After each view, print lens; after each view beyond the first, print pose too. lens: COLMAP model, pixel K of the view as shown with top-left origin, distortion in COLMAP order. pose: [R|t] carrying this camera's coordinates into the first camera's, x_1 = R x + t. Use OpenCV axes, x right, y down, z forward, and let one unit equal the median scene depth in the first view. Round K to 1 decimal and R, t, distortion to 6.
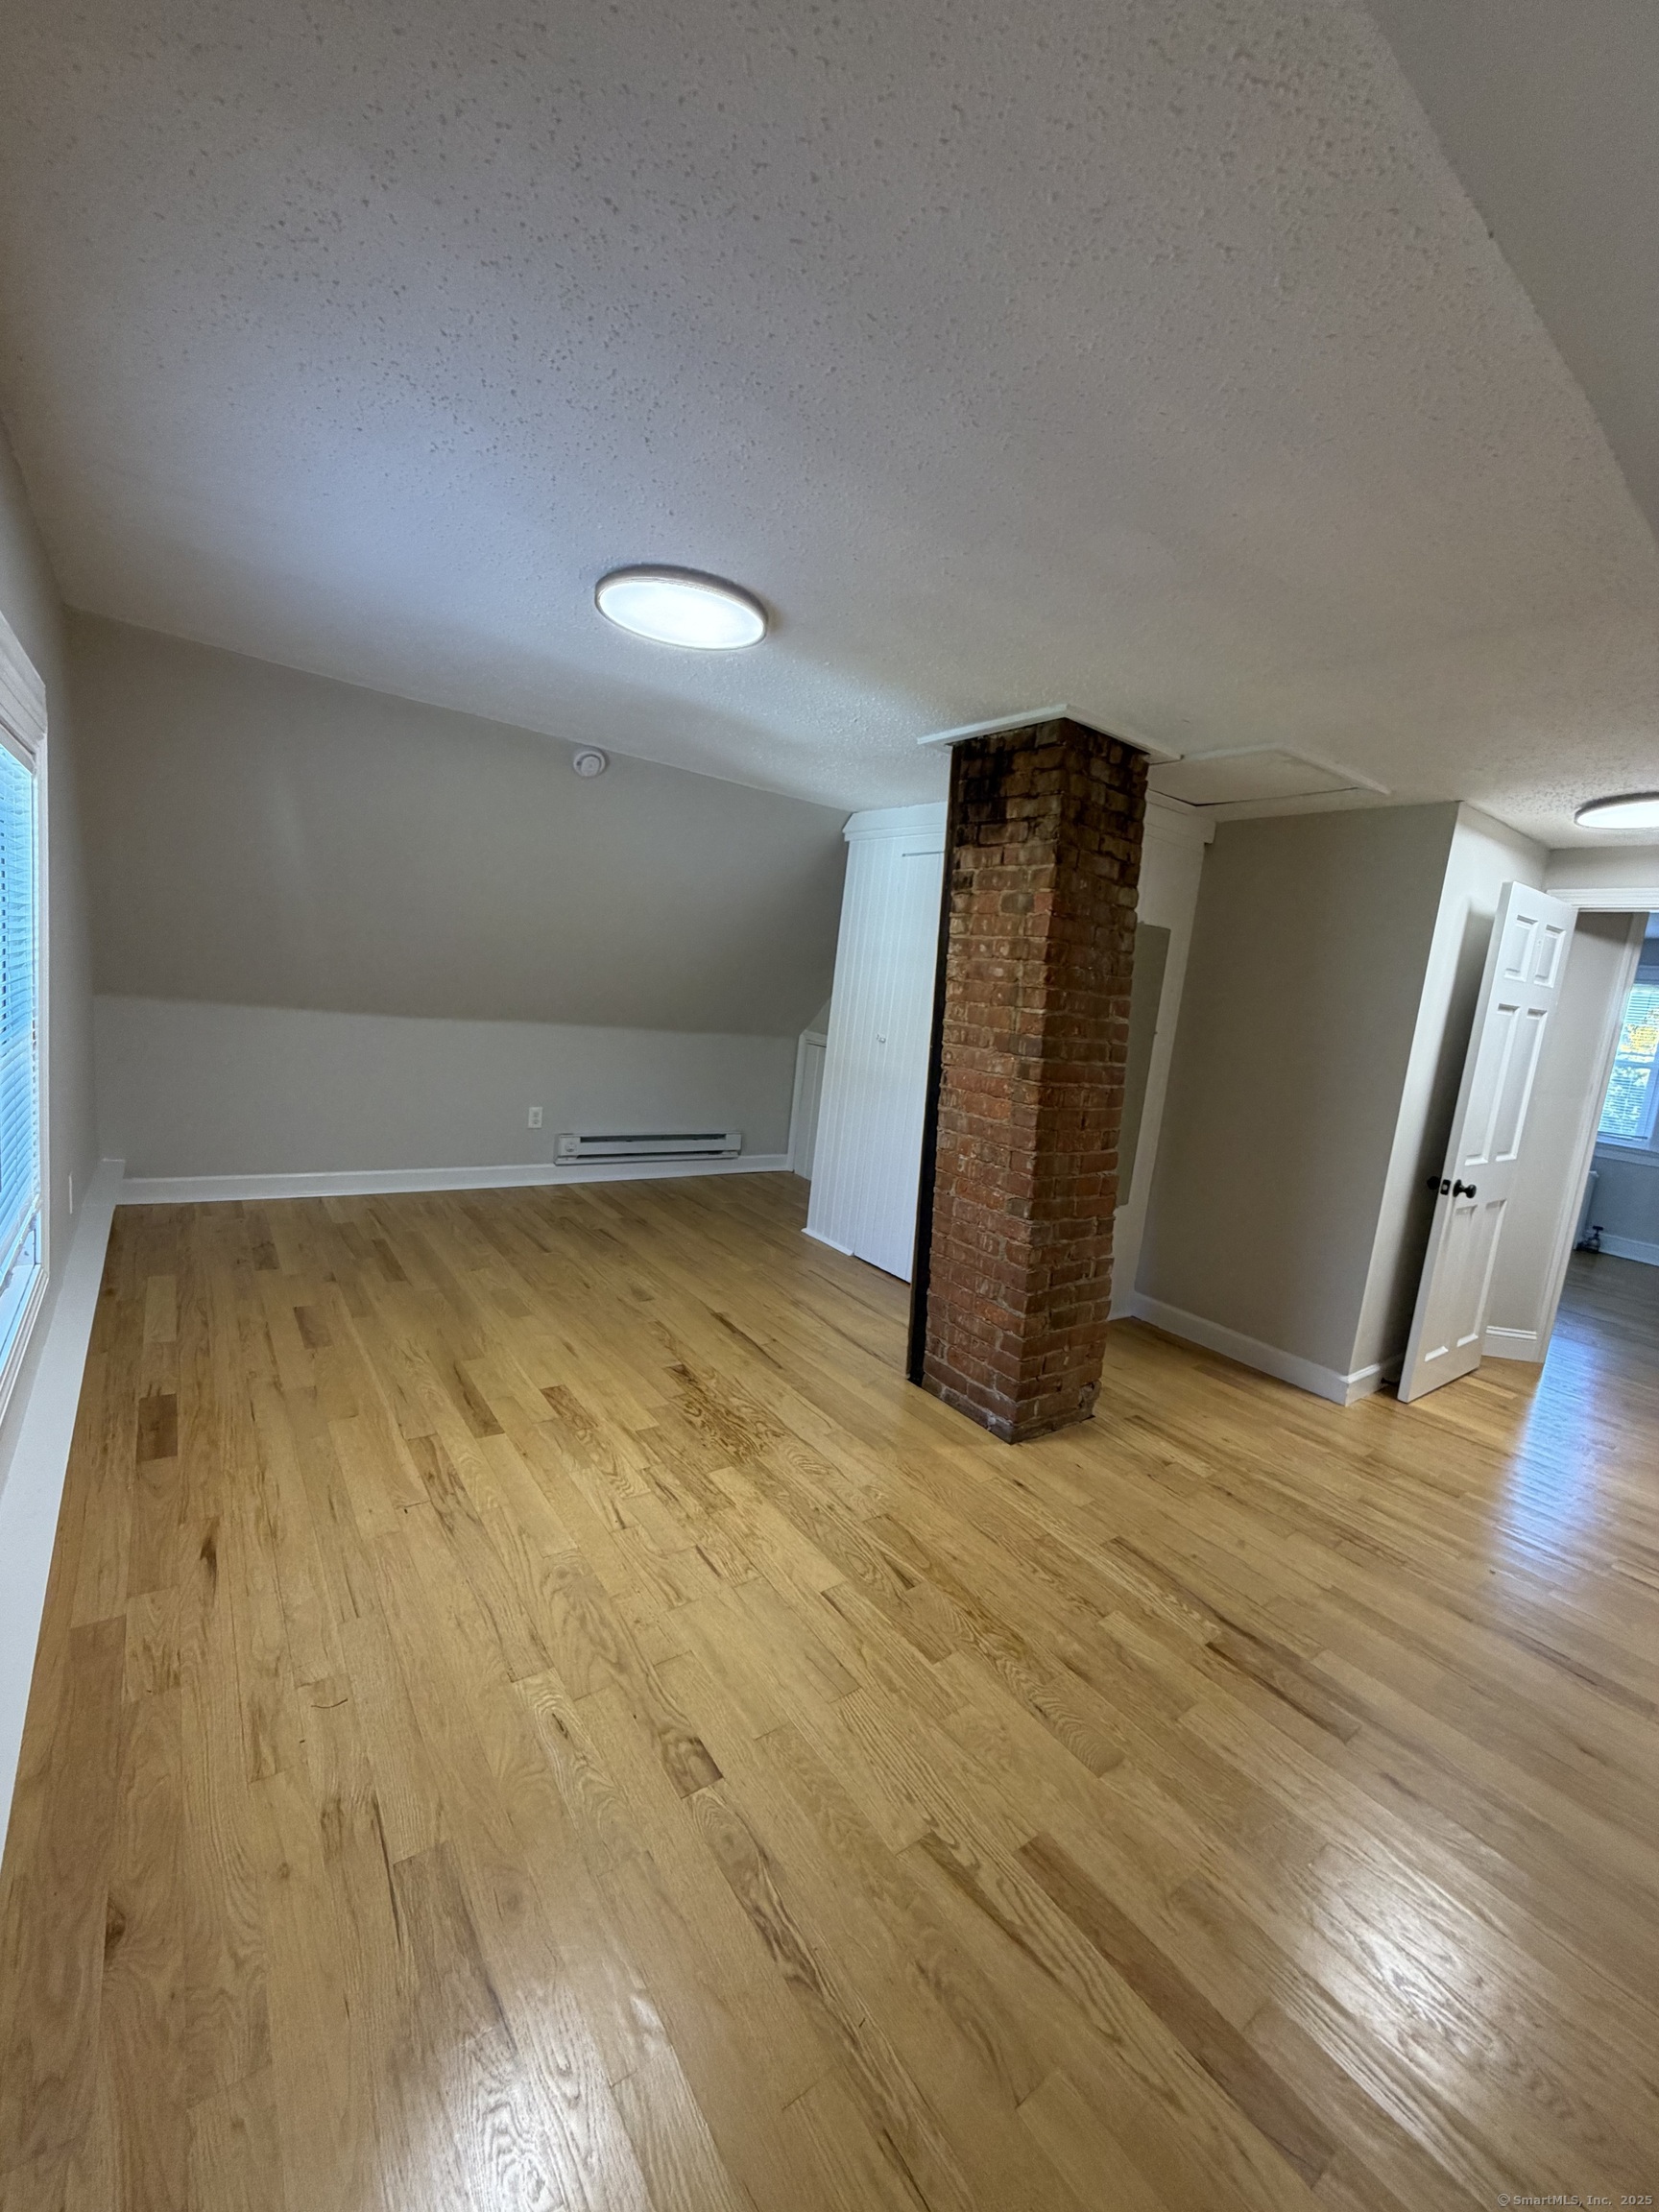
lens RADIAL K [[888.6, 0, 830.5], [0, 888.6, 1101.8], [0, 0, 1]] dist [-0.000251, -0.000260]
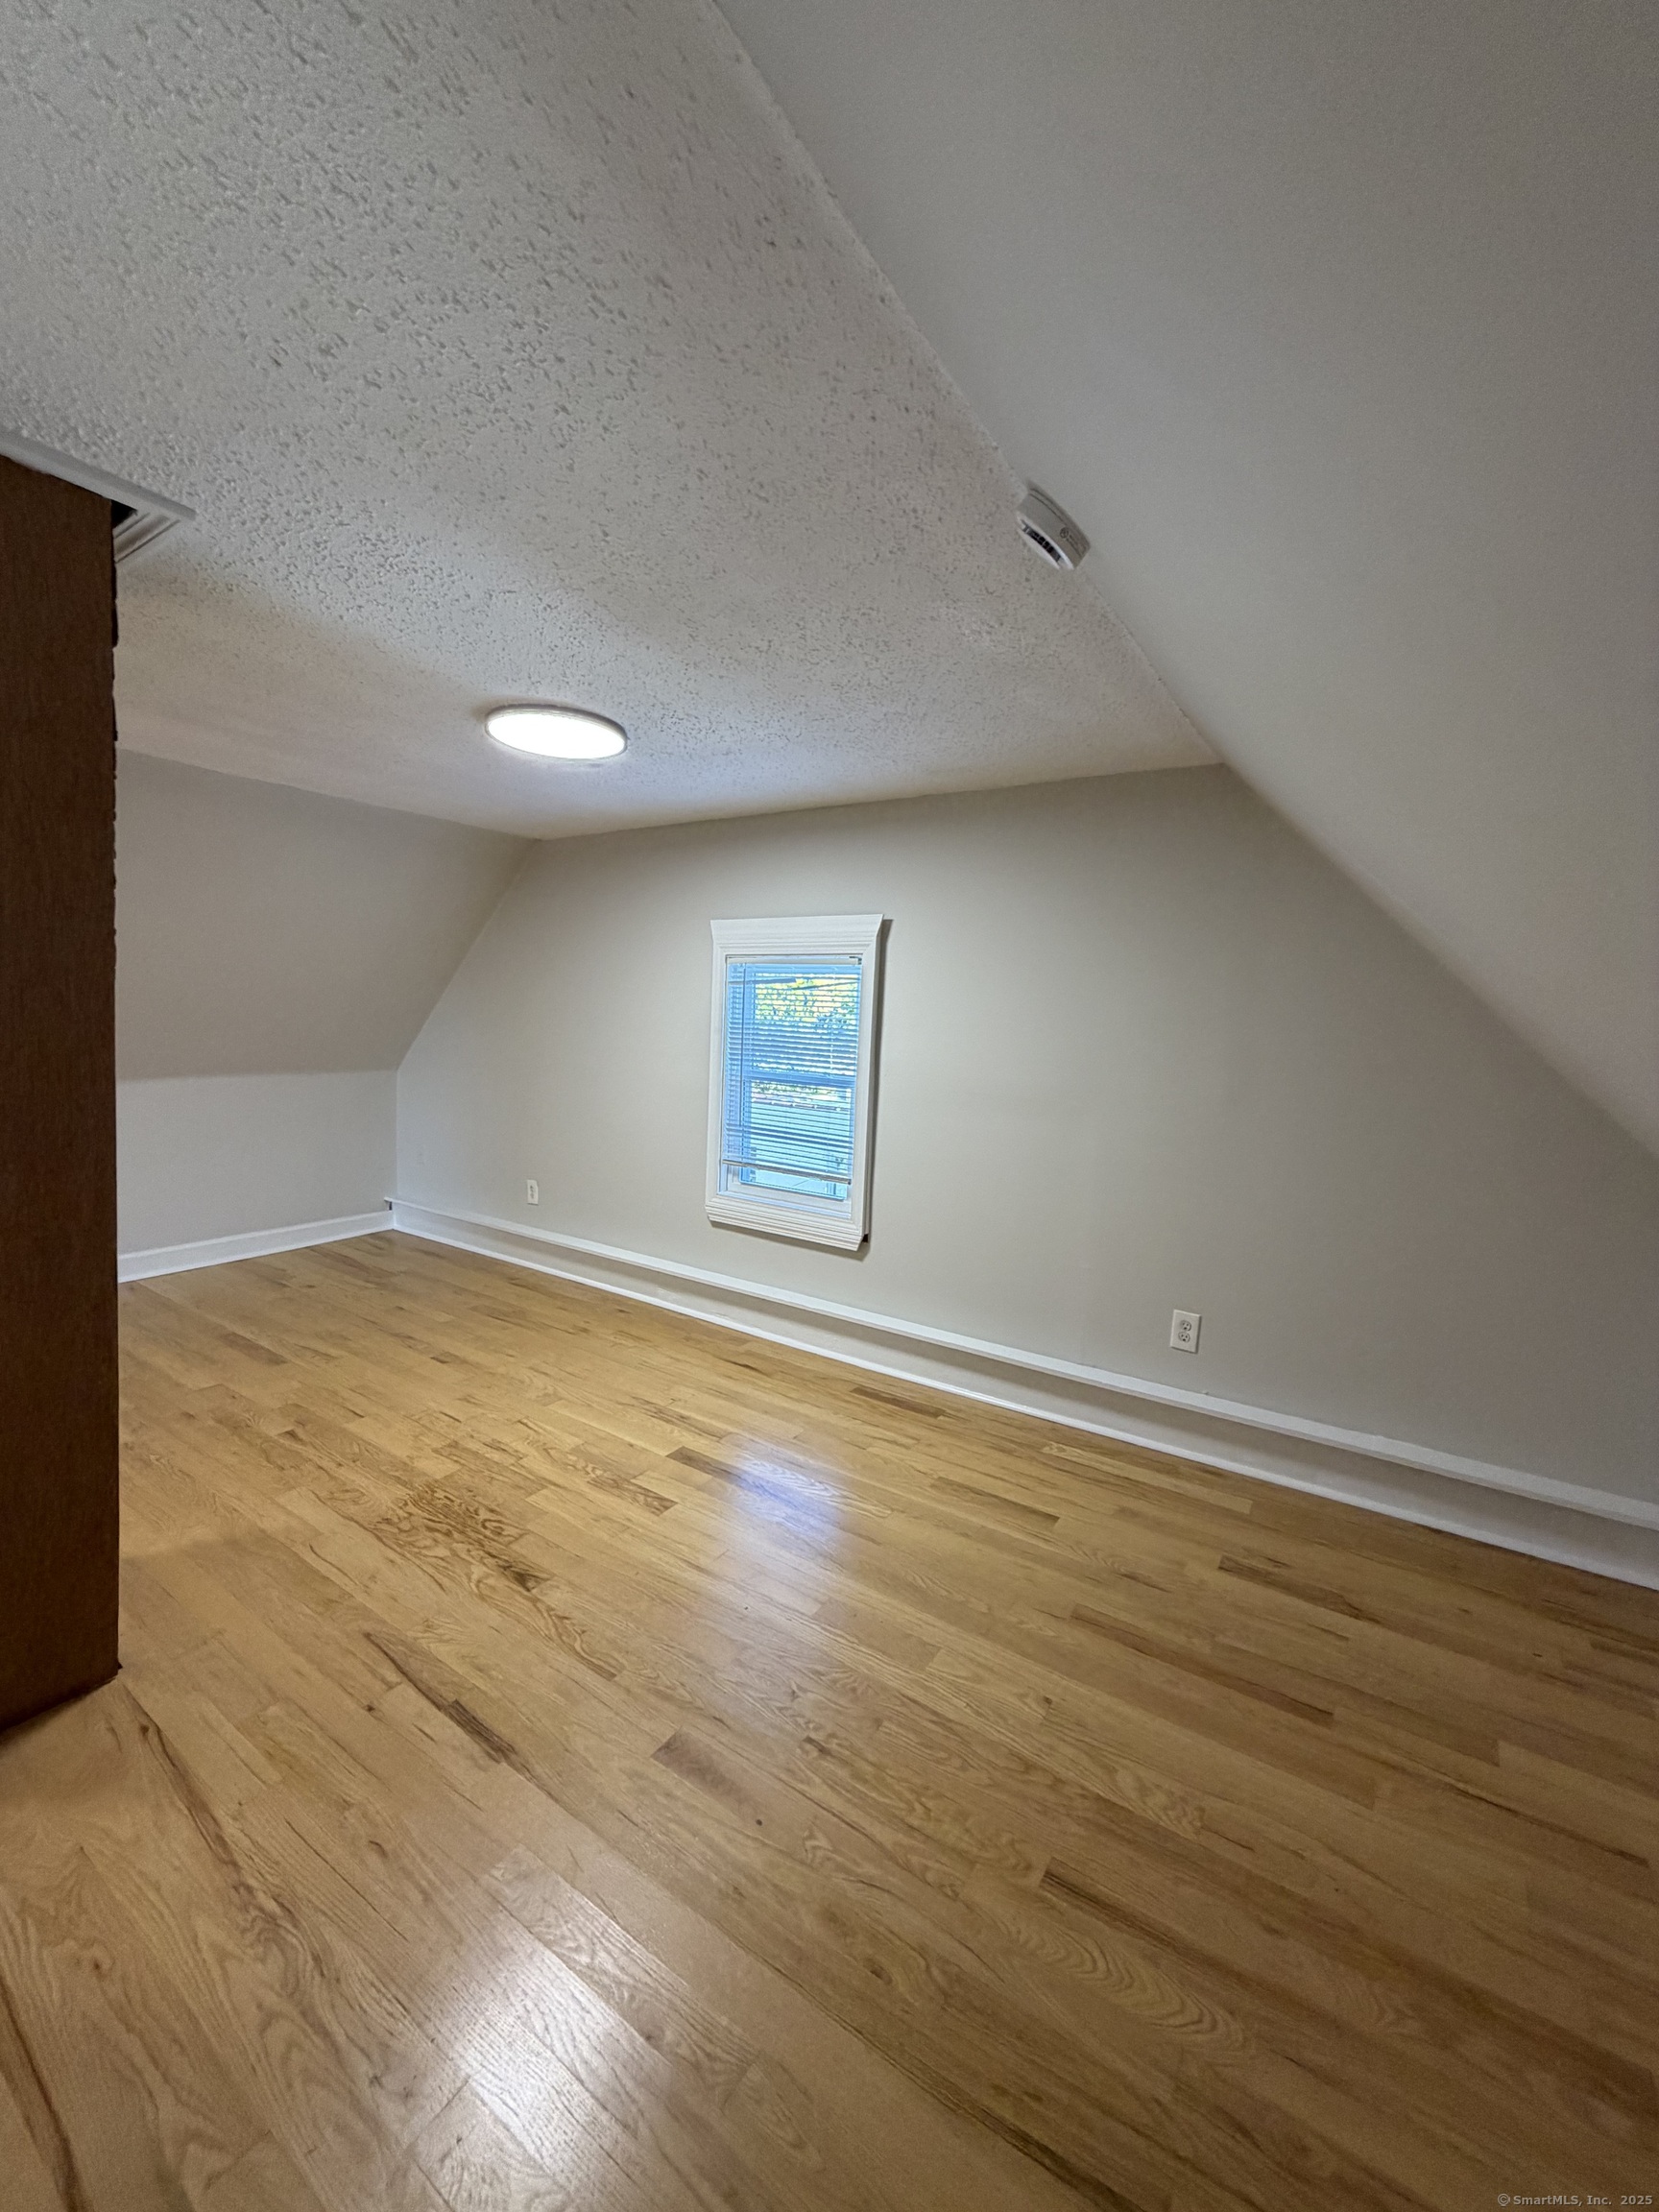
lens RADIAL K [[888.6, 0, 830.1], [0, 888.6, 1103.3], [0, 0, 1]] dist [-0.000251, -0.000260]
pose [[-0.929410, -0.110037, -0.352263, -0.117838], [-0.186377, 0.963799, 0.190672, -0.289639], [0.318530, 0.242866, -0.916272, 1.914778]]
